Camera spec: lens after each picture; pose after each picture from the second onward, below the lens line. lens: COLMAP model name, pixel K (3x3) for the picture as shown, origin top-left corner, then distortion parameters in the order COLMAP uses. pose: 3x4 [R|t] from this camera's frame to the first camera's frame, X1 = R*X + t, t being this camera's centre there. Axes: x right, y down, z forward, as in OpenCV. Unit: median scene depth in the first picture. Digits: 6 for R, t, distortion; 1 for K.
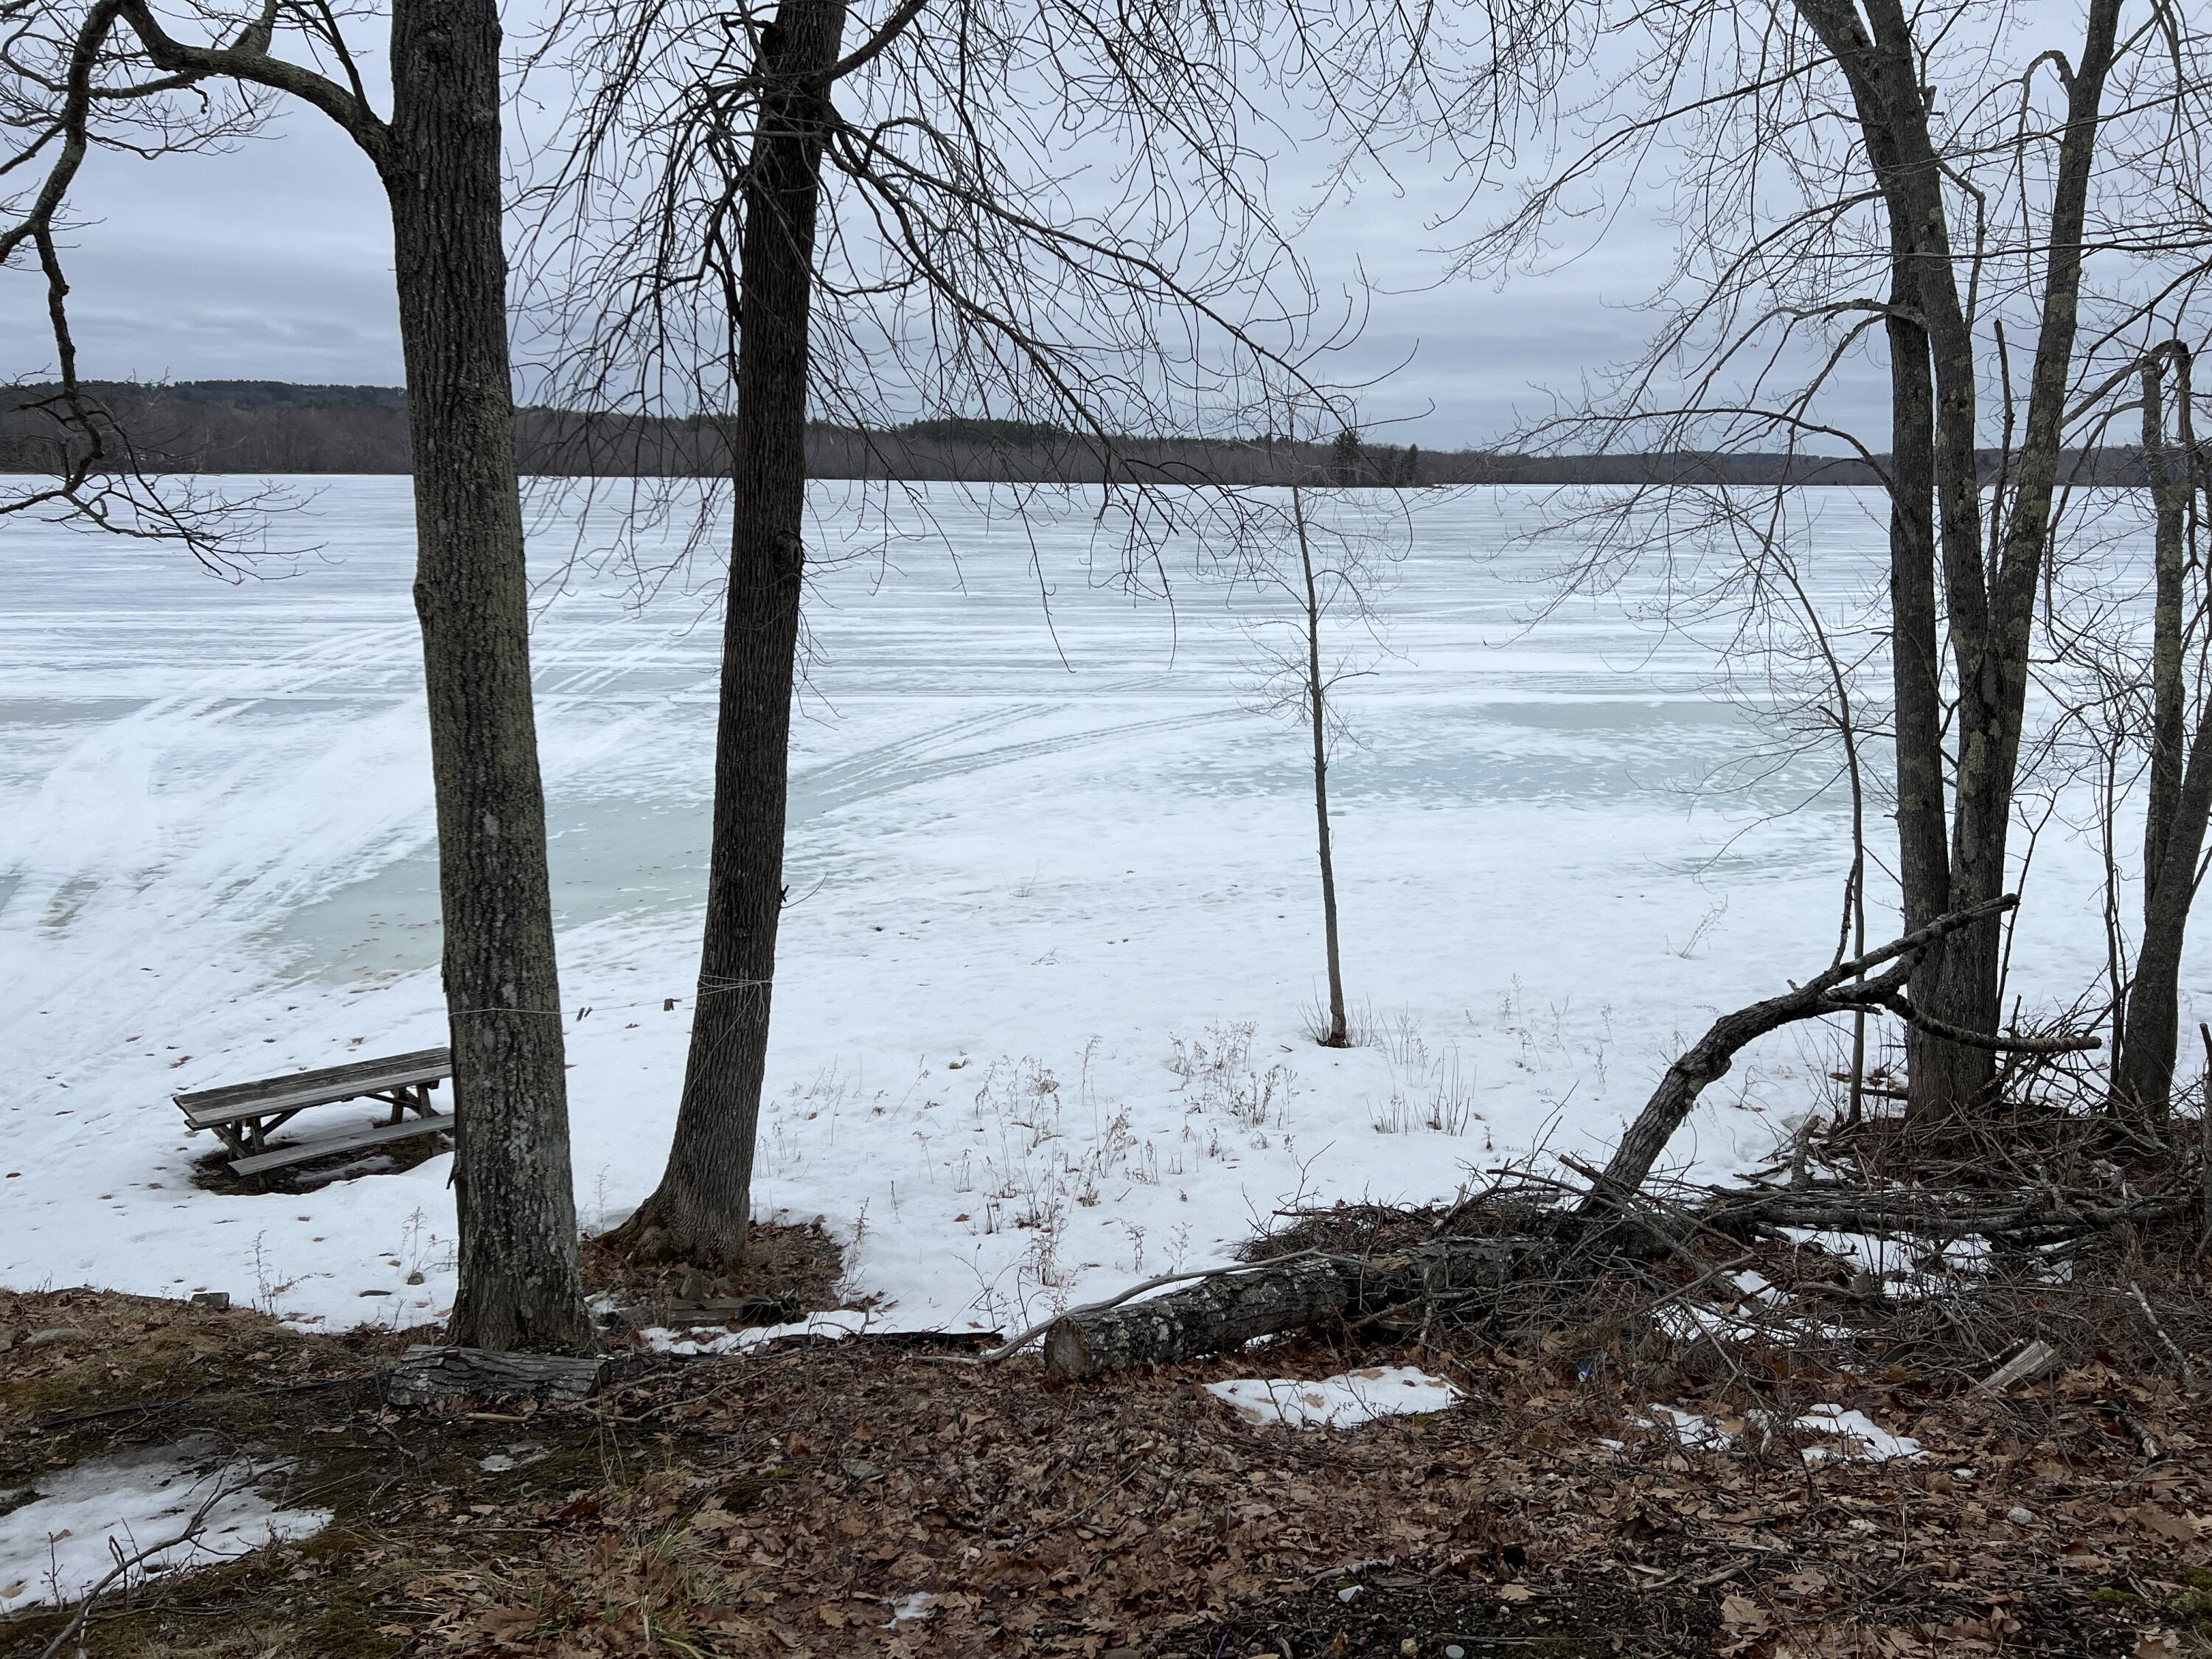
lens RADIAL K [[1642.3, 0, 1113.7], [0, 1642.3, 848.5], [0, 0, 1]] dist [0.047147, -0.059864]
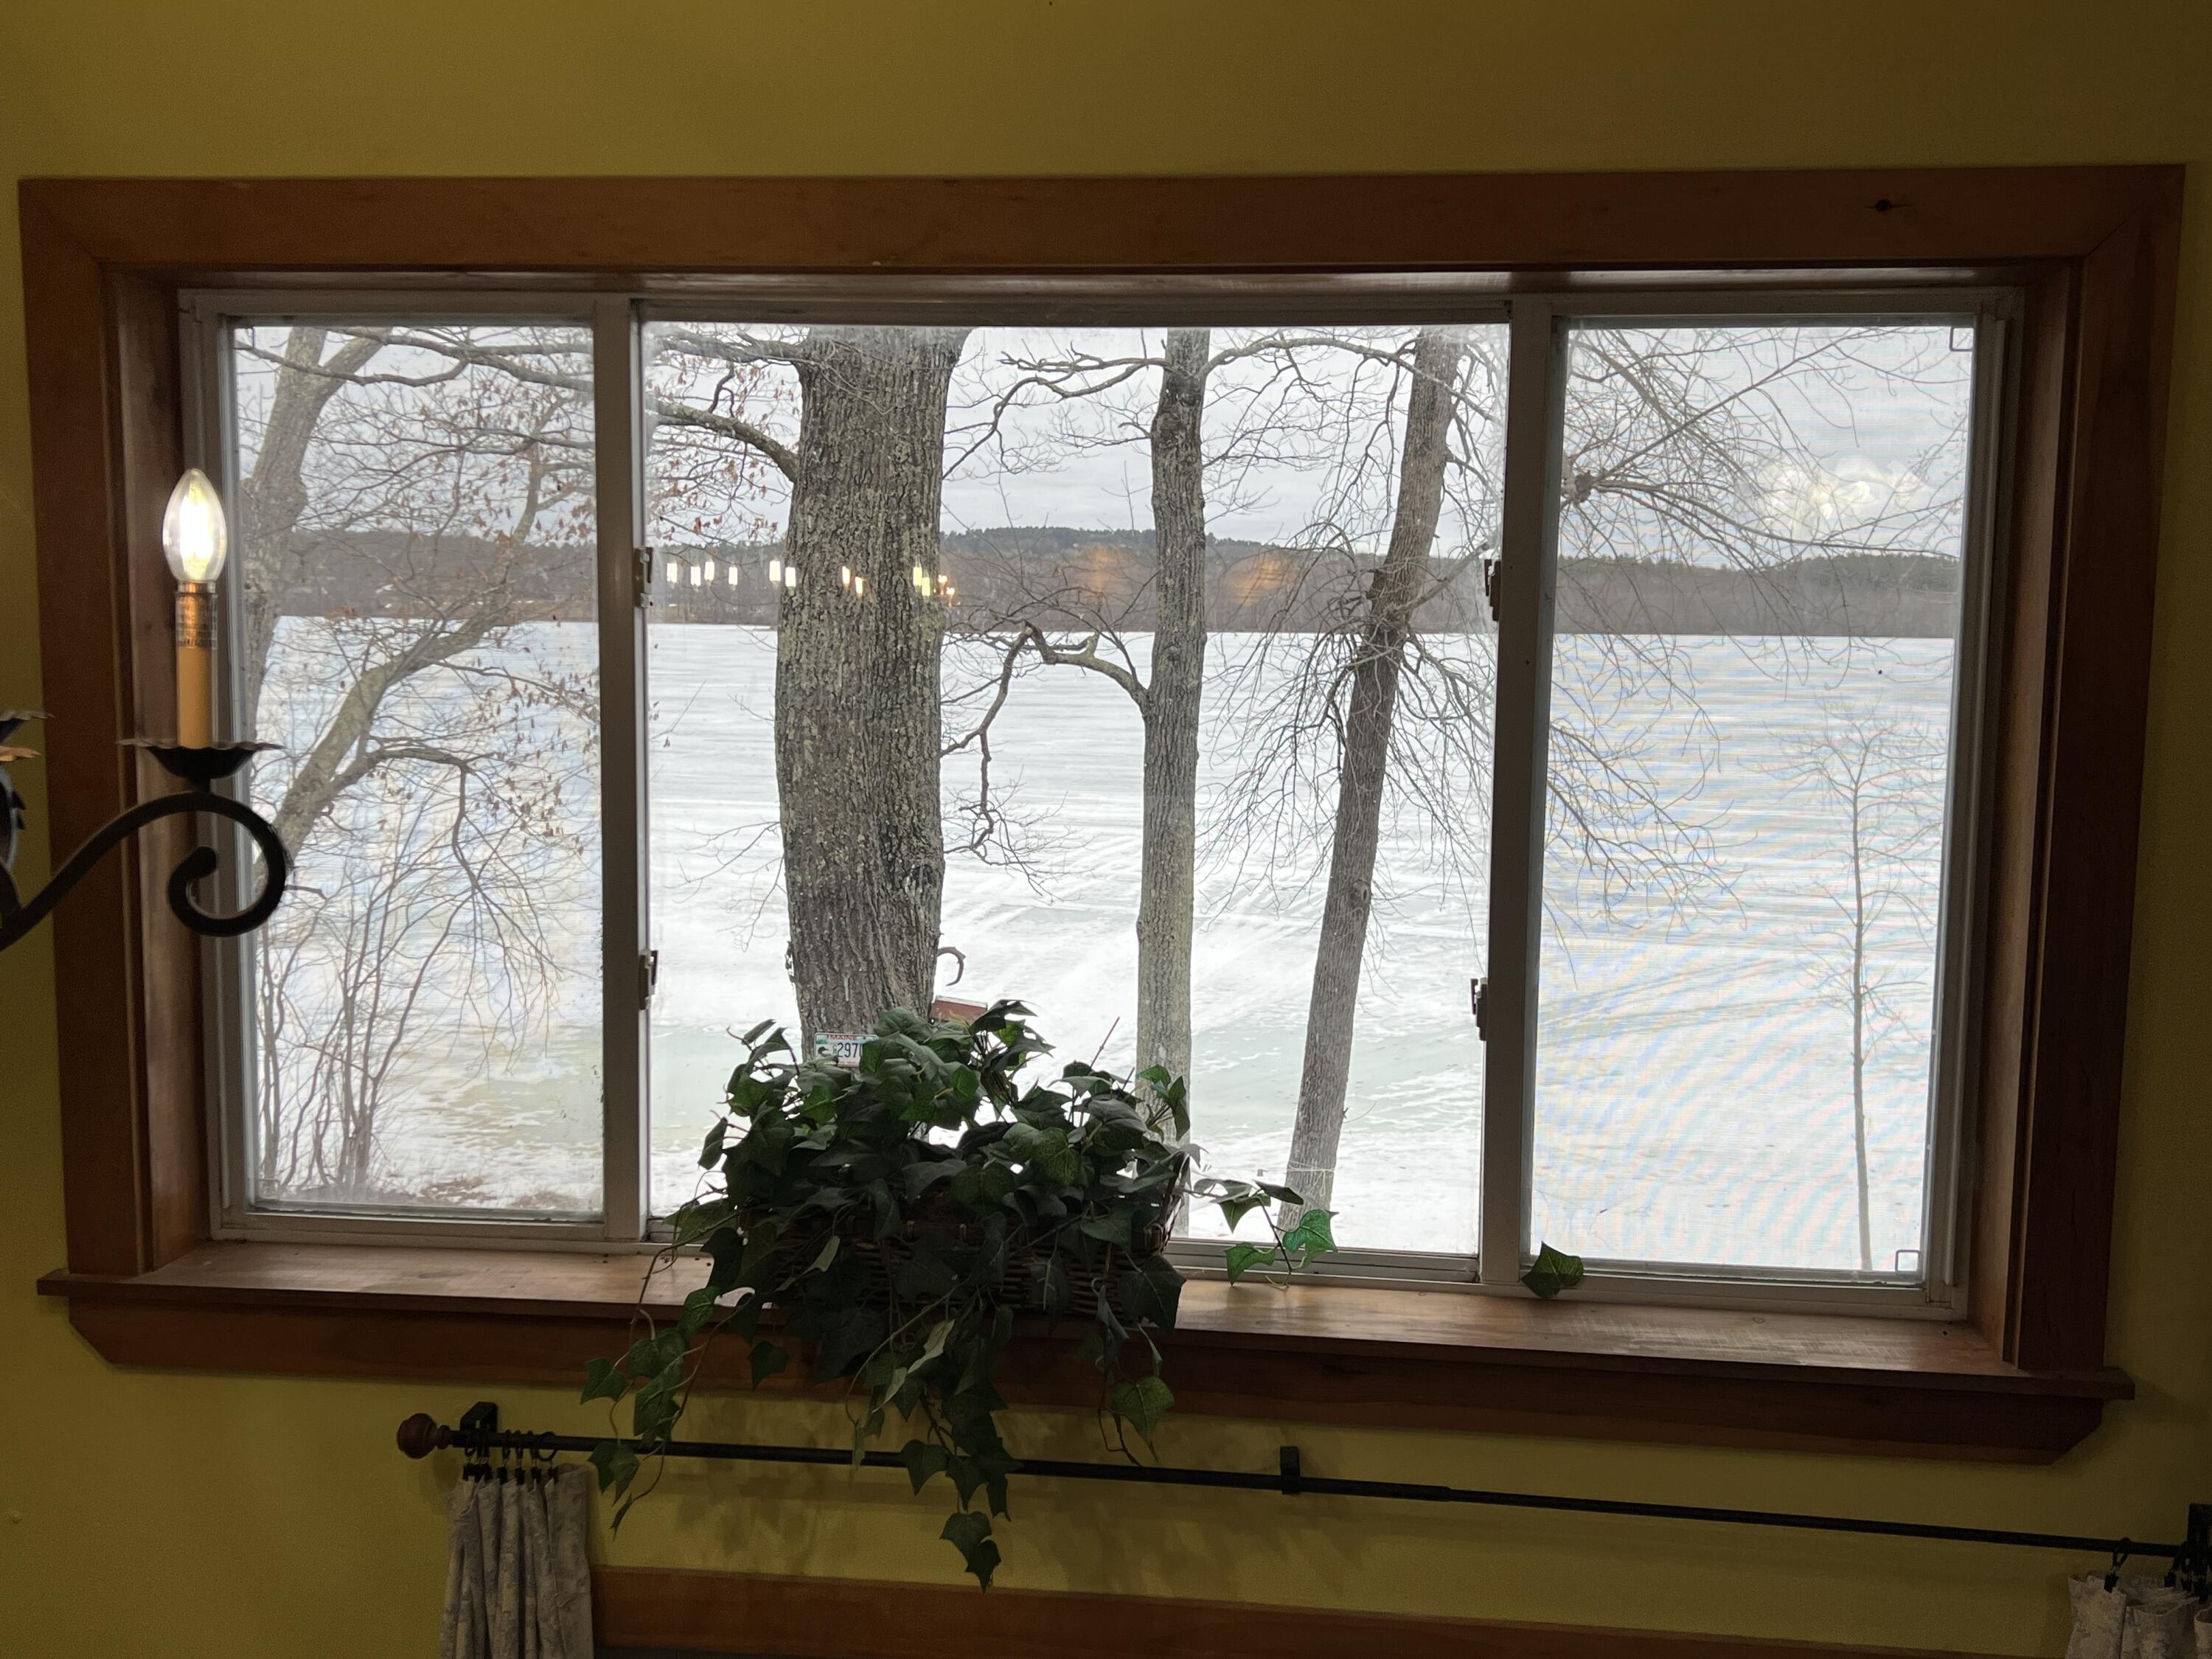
lens RADIAL K [[2094.2, 0, 1087.0], [0, 2094.2, 818.5], [0, 0, 1]] dist [0.056813, 0.000000]
pose [[0.903850, 0.043189, -0.425665, 0.258733], [-0.097836, 0.989395, -0.107356, -0.006561], [0.416514, 0.138679, 0.898490, -0.571676]]
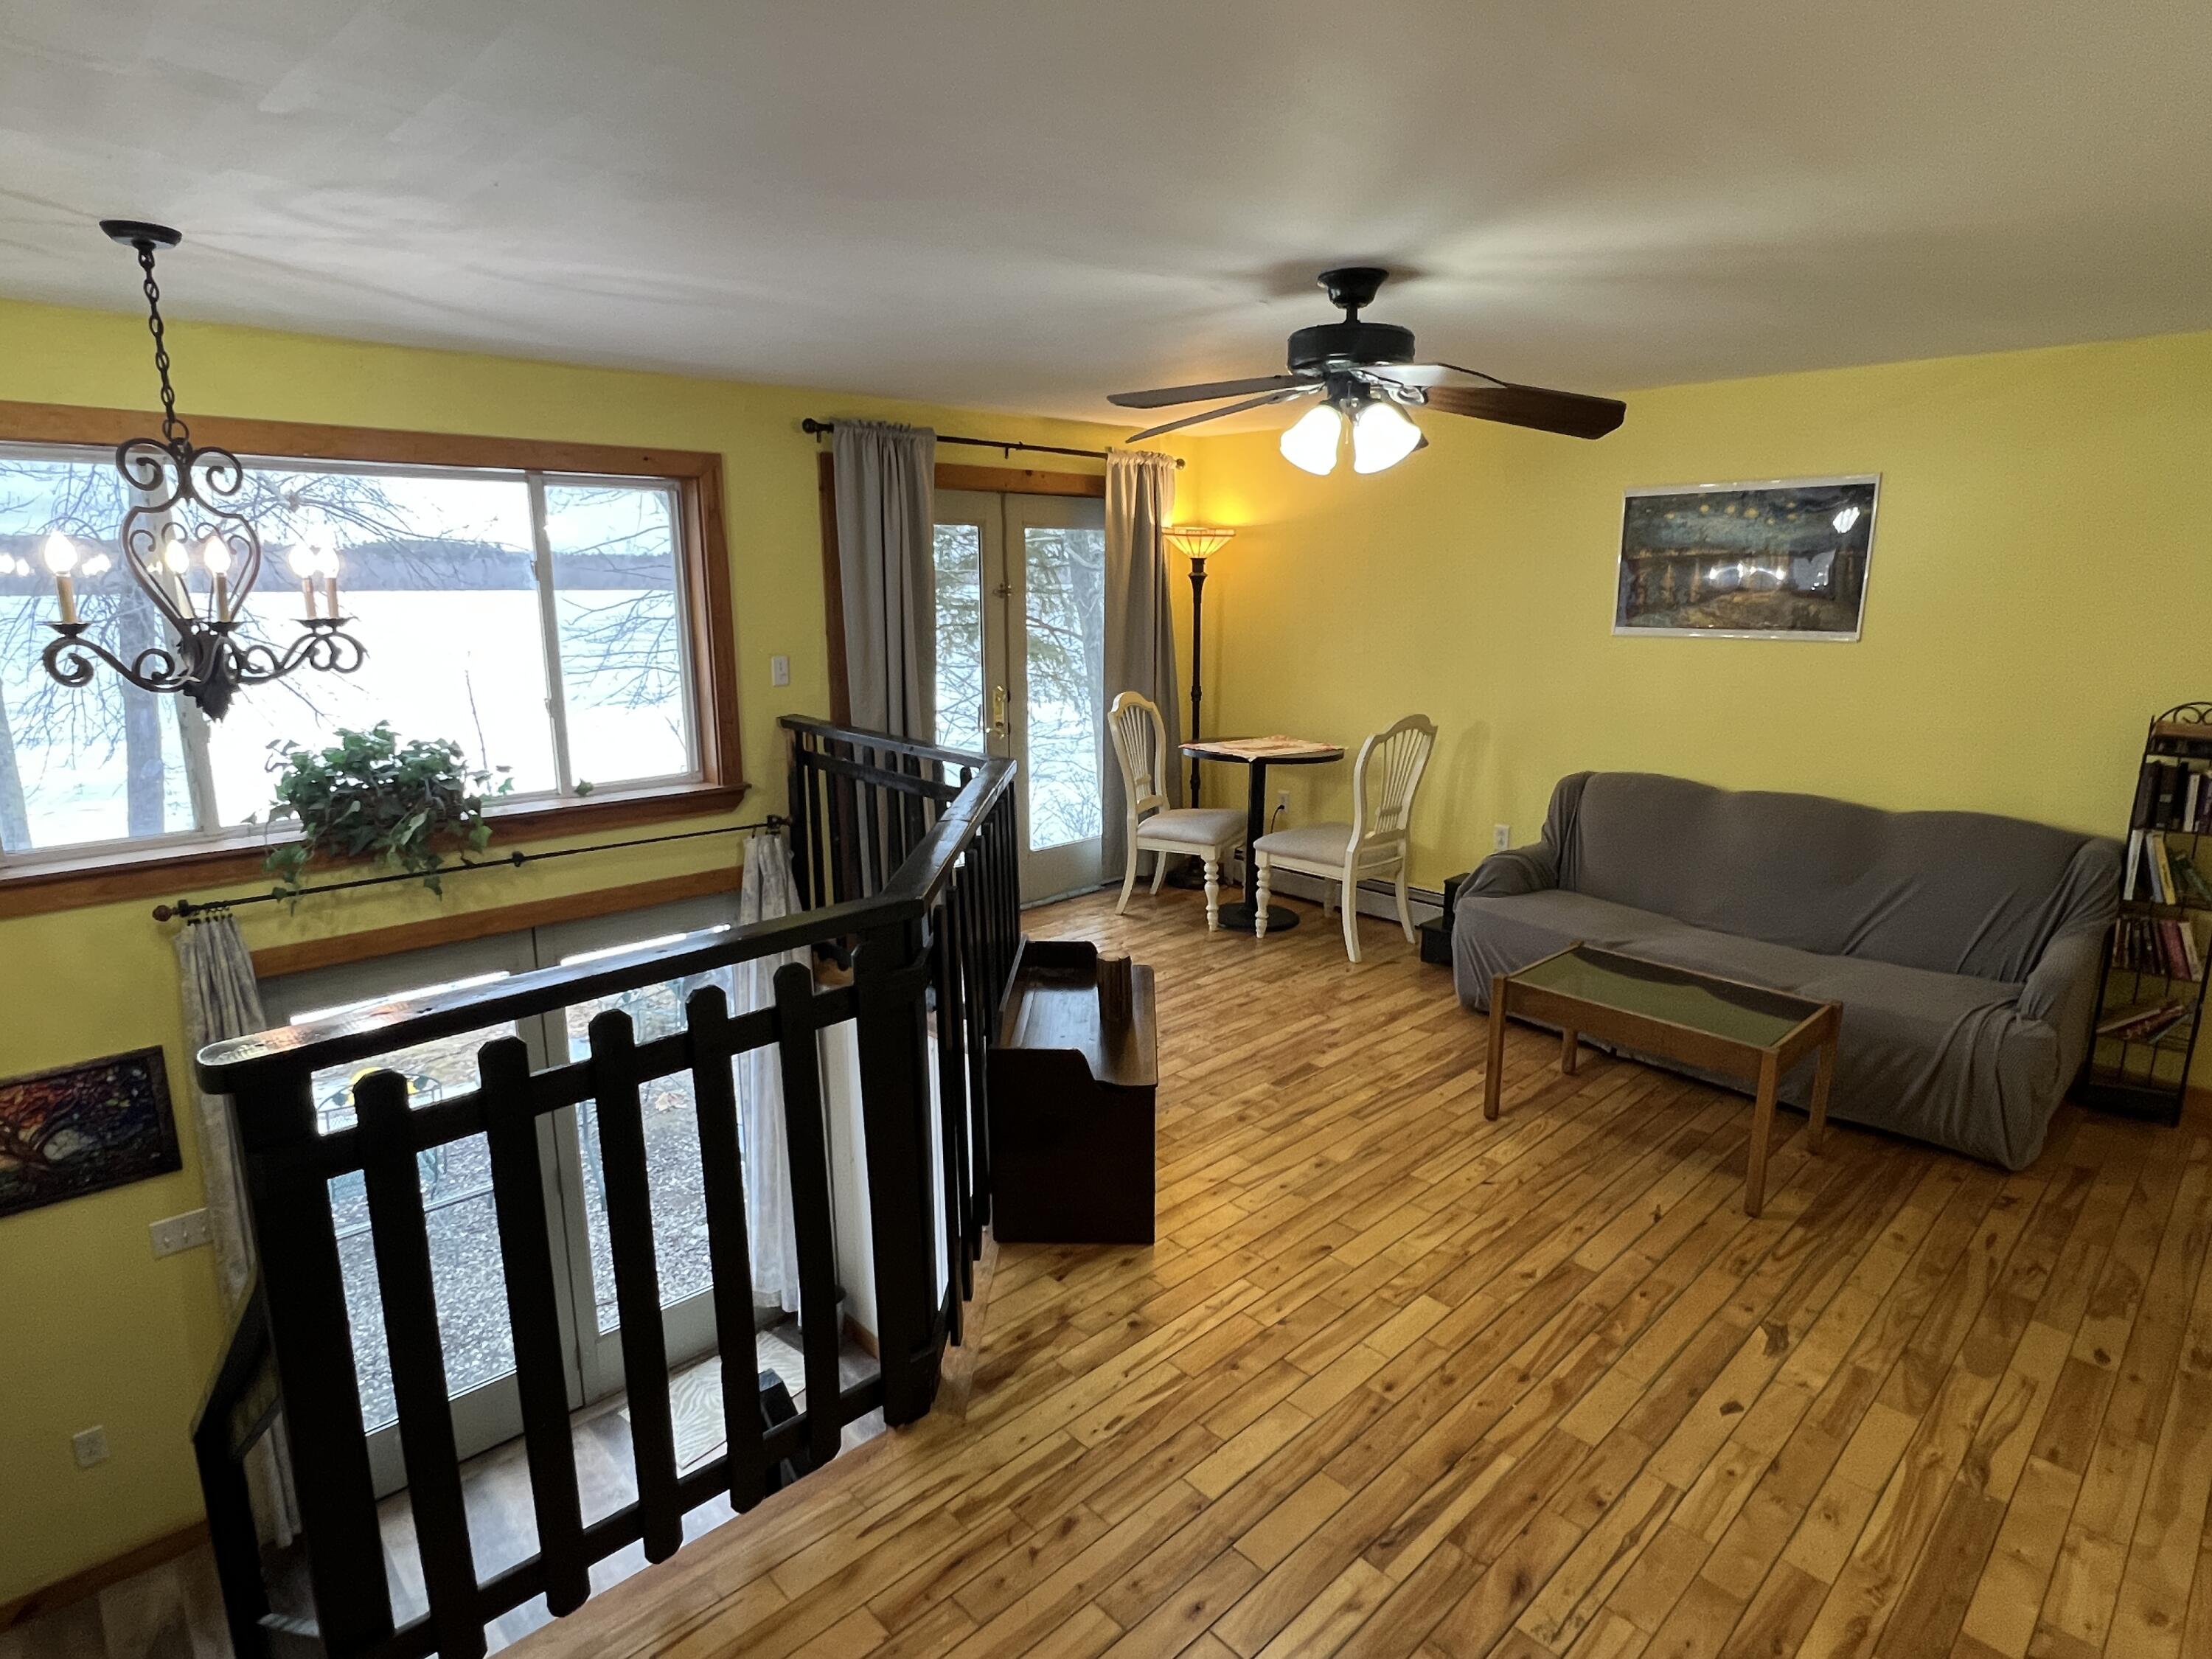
lens RADIAL K [[1188.6, 0, 1119.7], [0, 1188.6, 802.0], [0, 0, 1]] dist [-0.000131, 0.001150]
pose [[0.906414, -0.088612, 0.412990, 0.226881], [0.103775, 0.994497, -0.014381, 0.023299], [-0.409443, 0.055894, 0.910622, -0.703578]]
